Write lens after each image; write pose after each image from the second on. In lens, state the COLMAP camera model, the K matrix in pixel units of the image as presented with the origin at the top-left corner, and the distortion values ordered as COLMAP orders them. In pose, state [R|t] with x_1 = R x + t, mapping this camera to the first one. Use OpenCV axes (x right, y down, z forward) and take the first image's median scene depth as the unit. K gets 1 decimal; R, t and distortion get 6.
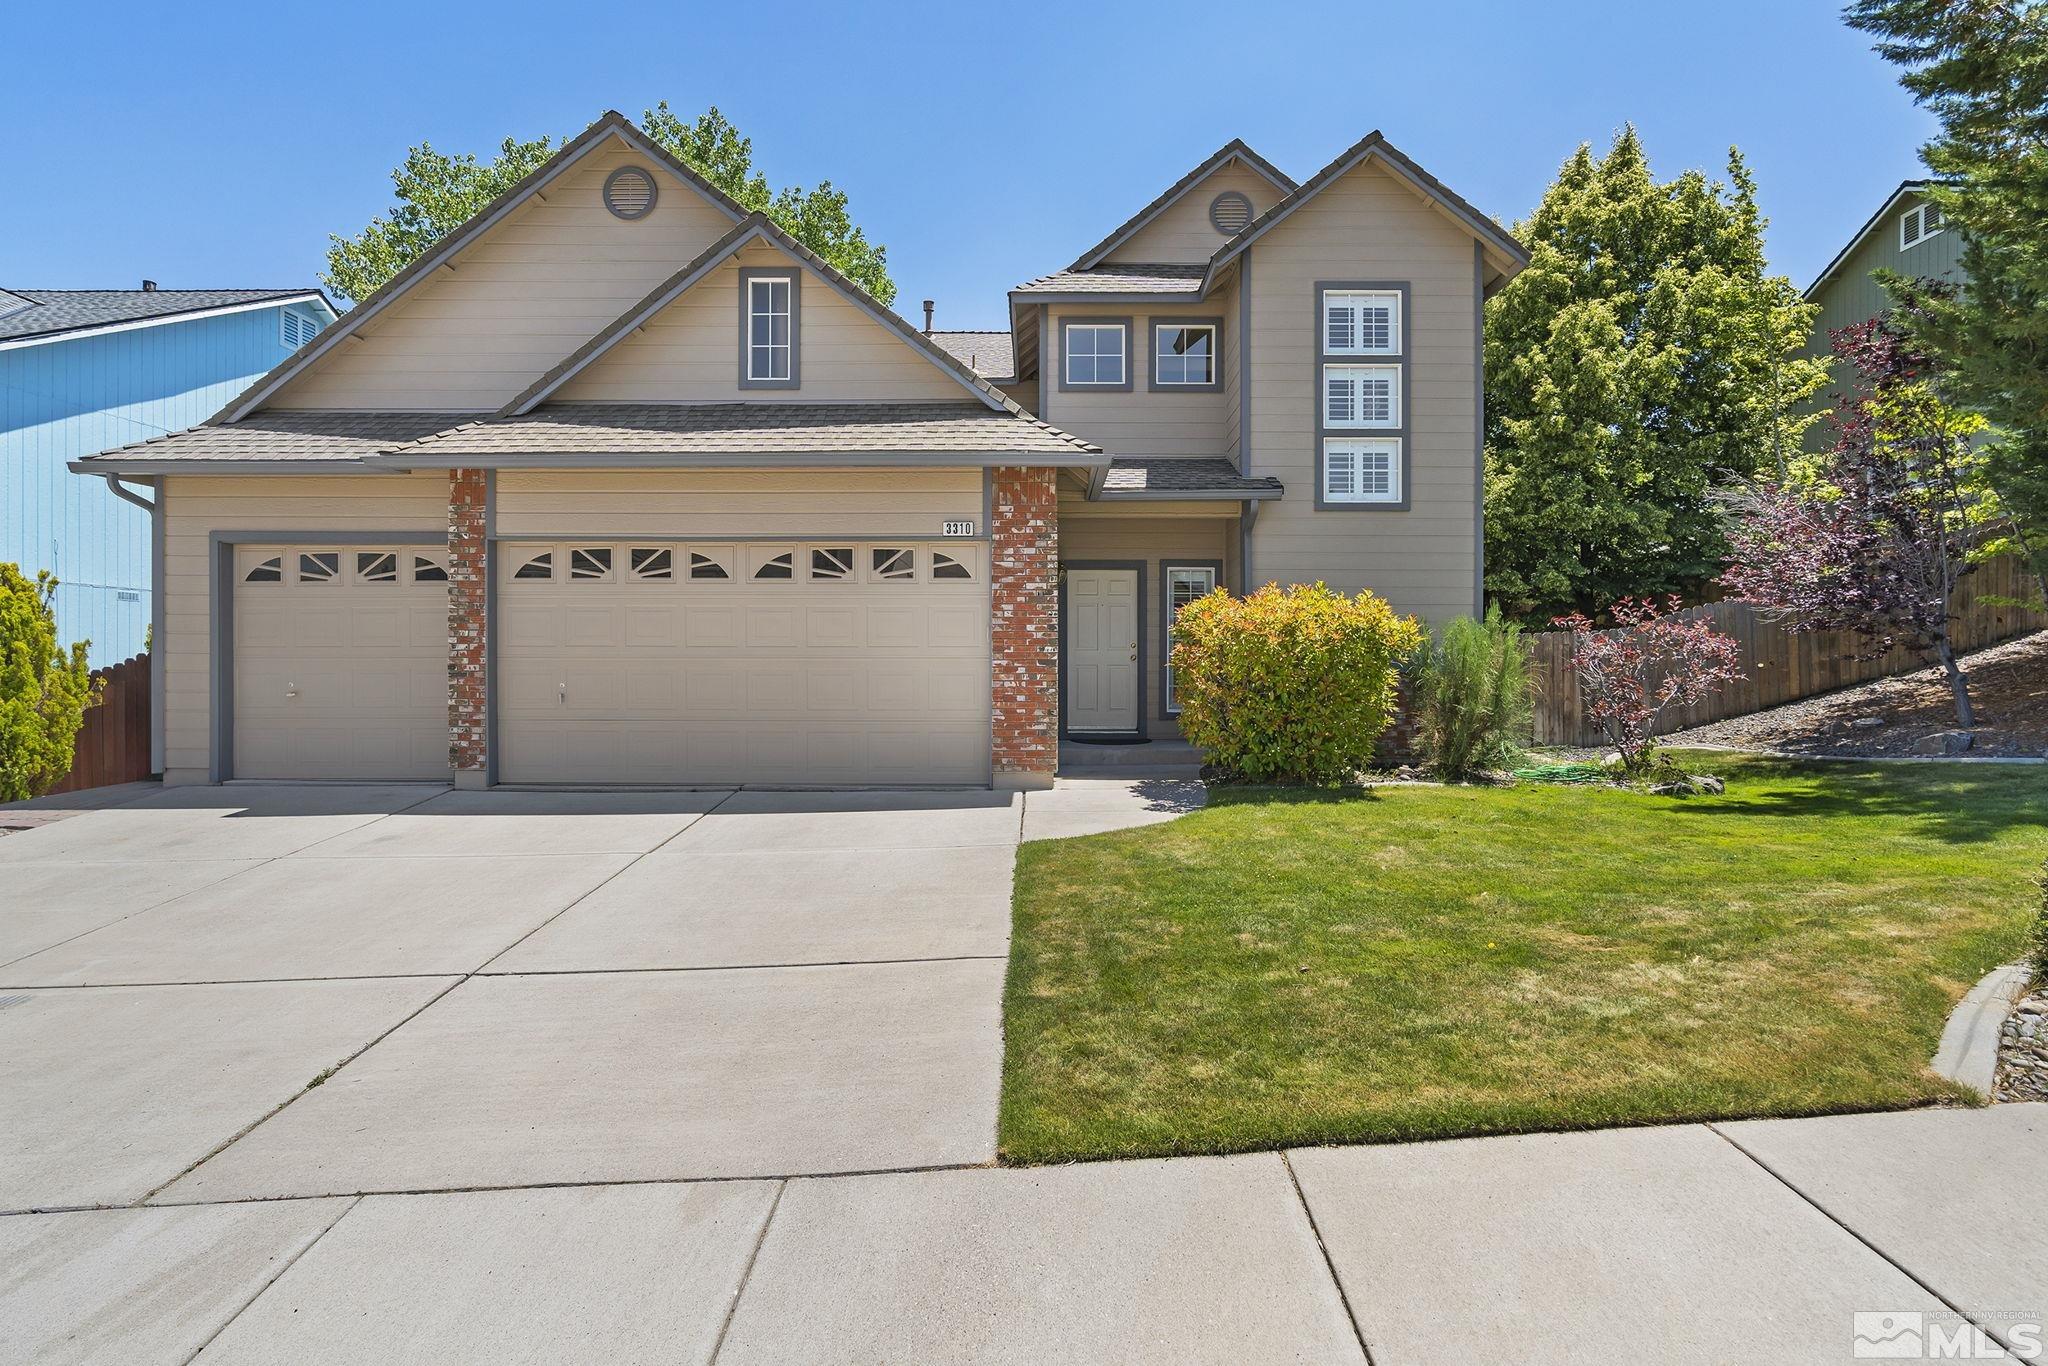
lens RADIAL K [[929.7, 0, 1024.5], [0, 929.7, 684.9], [0, 0, 1]] dist [-0.004407, 0.000284]
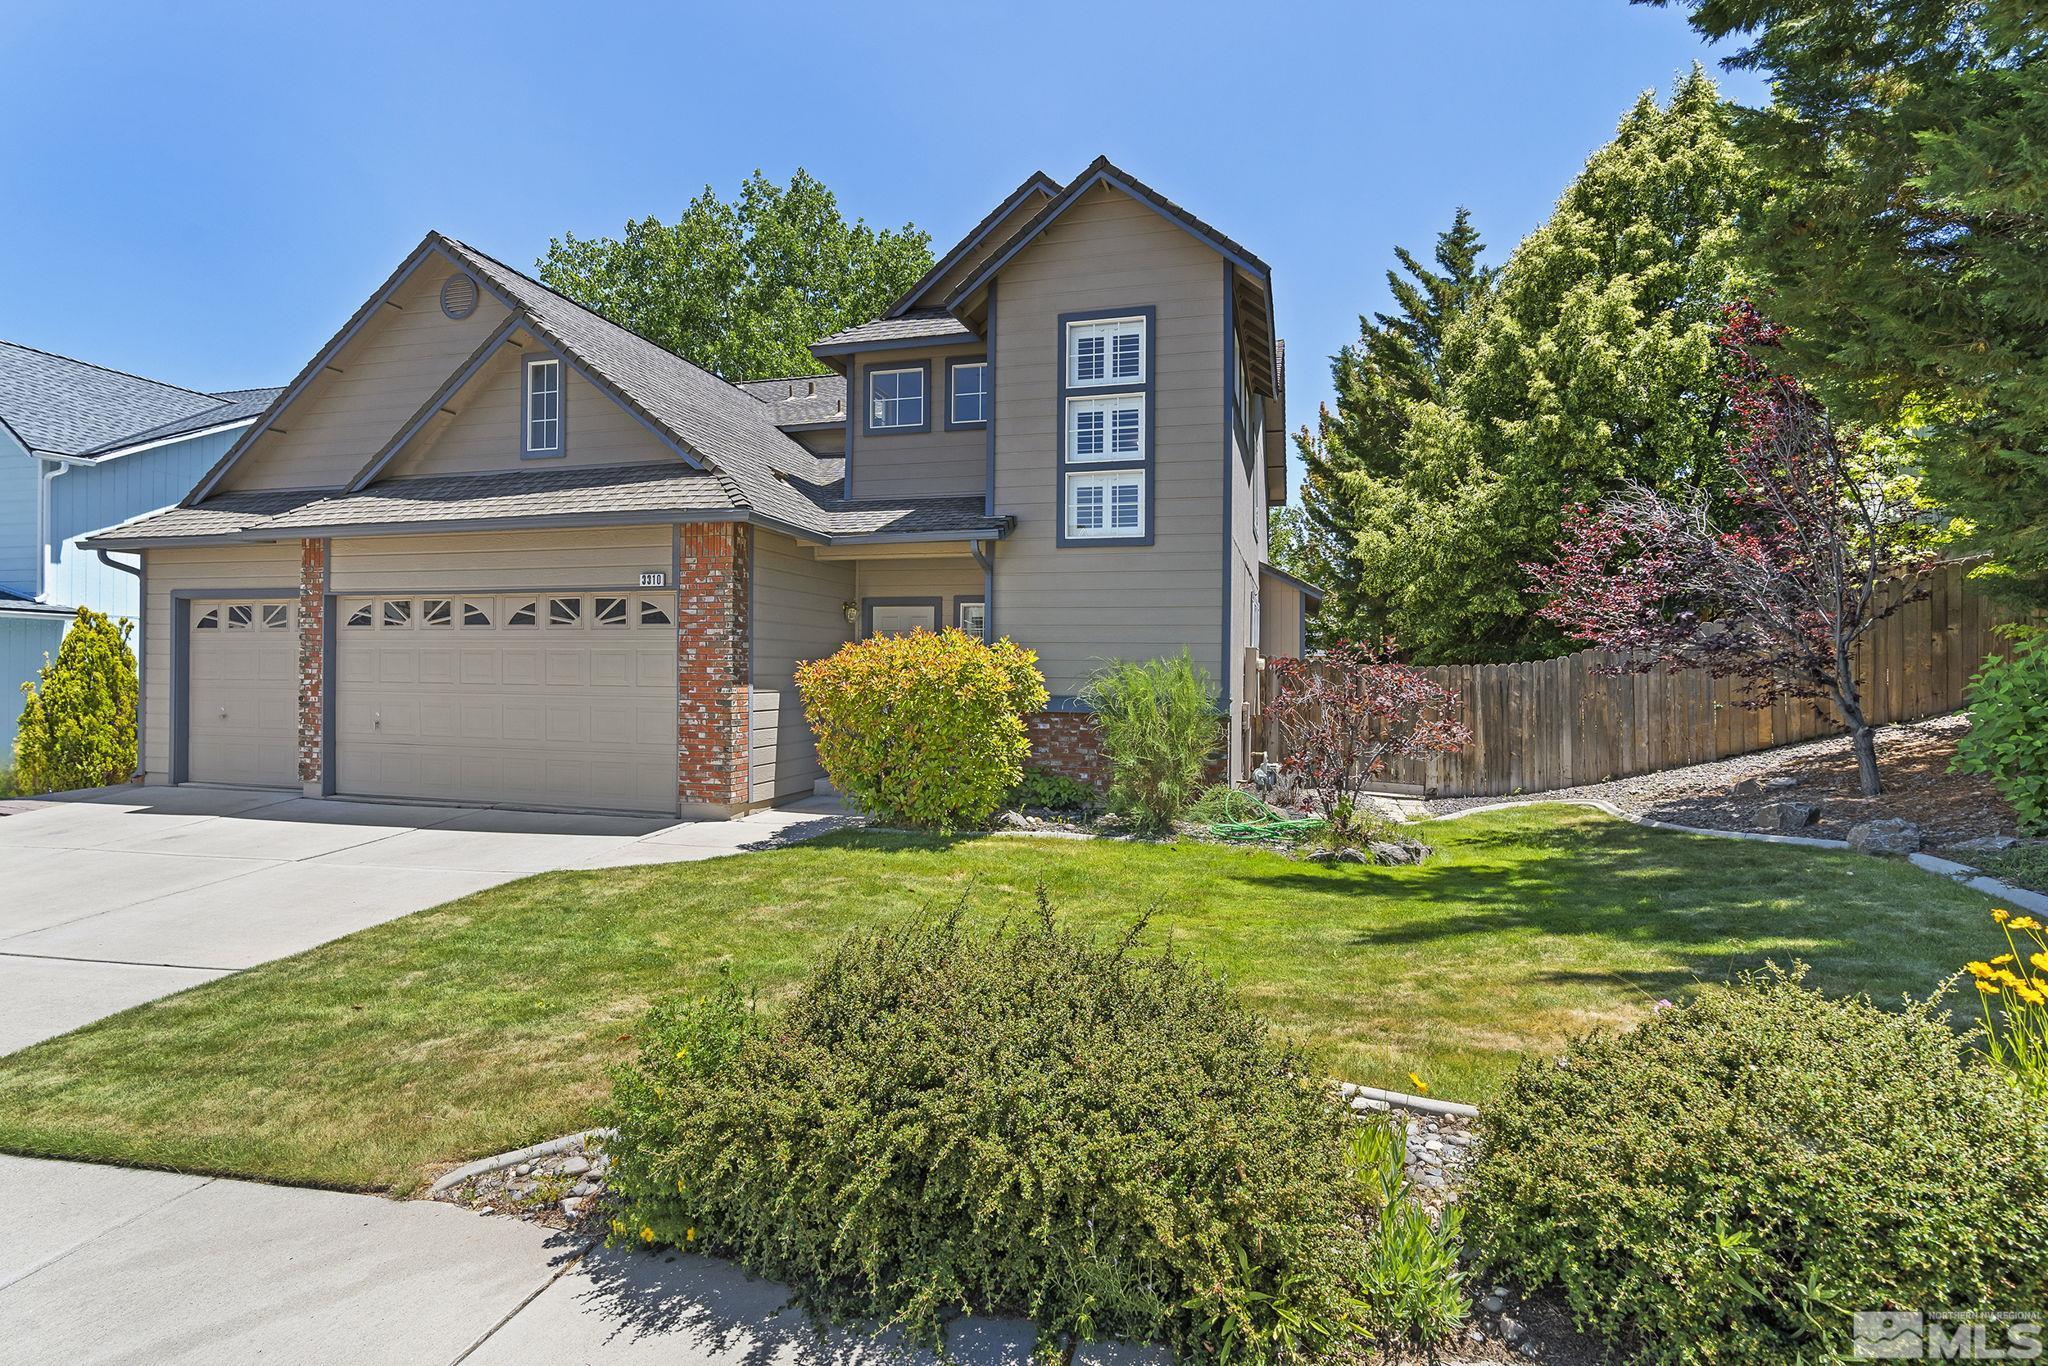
lens RADIAL K [[931.5, 0, 1025.5], [0, 931.5, 692.0], [0, 0, 1]] dist [-0.005948, 0.001118]
pose [[0.967322, 0.013155, -0.253210, 0.568256], [-0.013505, 0.999909, 0.000356, -0.037188], [0.253192, 0.003075, 0.967411, 0.042544]]
